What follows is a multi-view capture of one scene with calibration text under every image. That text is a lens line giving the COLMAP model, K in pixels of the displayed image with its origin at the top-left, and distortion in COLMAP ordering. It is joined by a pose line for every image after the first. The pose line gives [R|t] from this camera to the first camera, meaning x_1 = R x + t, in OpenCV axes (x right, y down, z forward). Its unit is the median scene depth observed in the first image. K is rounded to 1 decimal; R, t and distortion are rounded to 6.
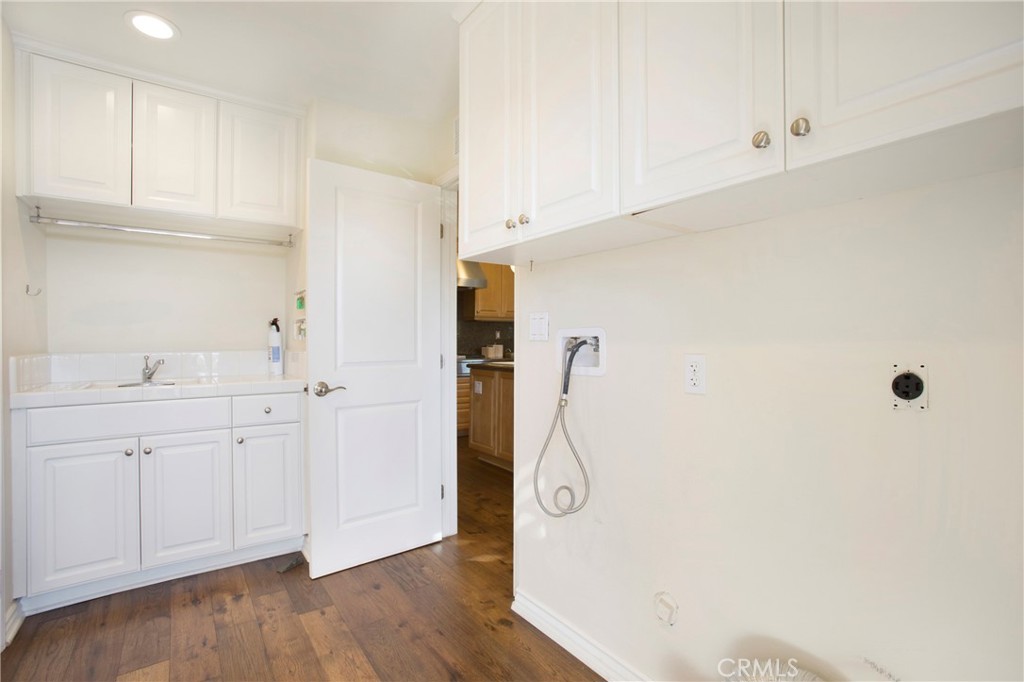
lens RADIAL K [[468.1, 0, 513.2], [0, 468.1, 337.2], [0, 0, 1]] dist [-0.003934, 0.000729]
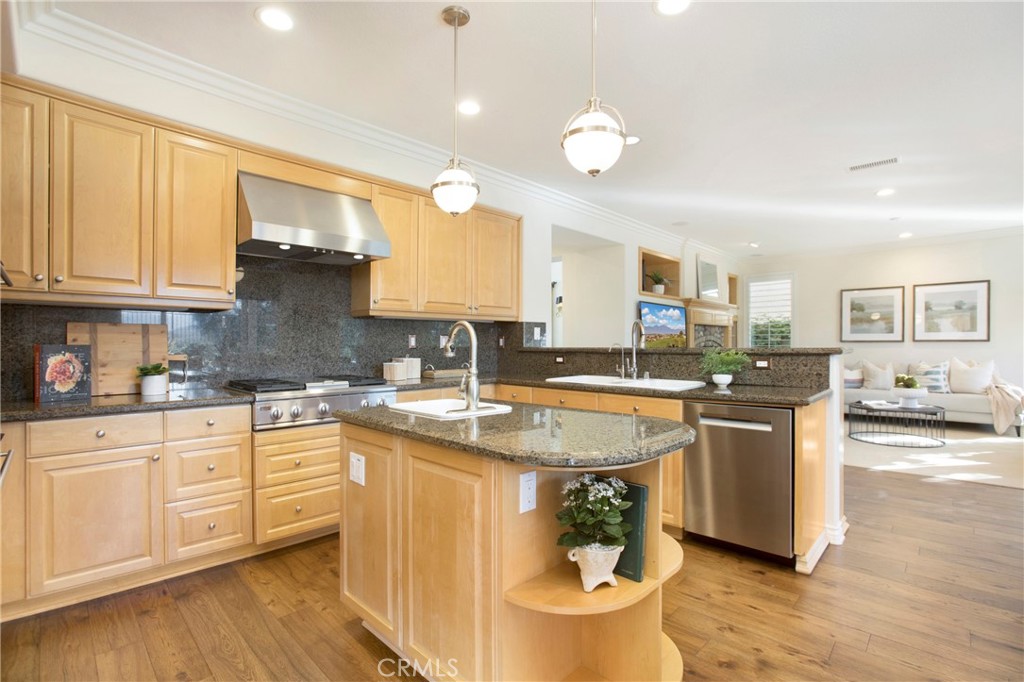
lens RADIAL K [[468.1, 0, 507.8], [0, 468.1, 338.0], [0, 0, 1]] dist [-0.003934, 0.000729]
pose [[0.988531, -0.001424, 0.151010, -0.002187], [0.002051, 0.999990, -0.003998, -0.006722], [-0.151003, 0.004262, 0.988524, 0.405669]]
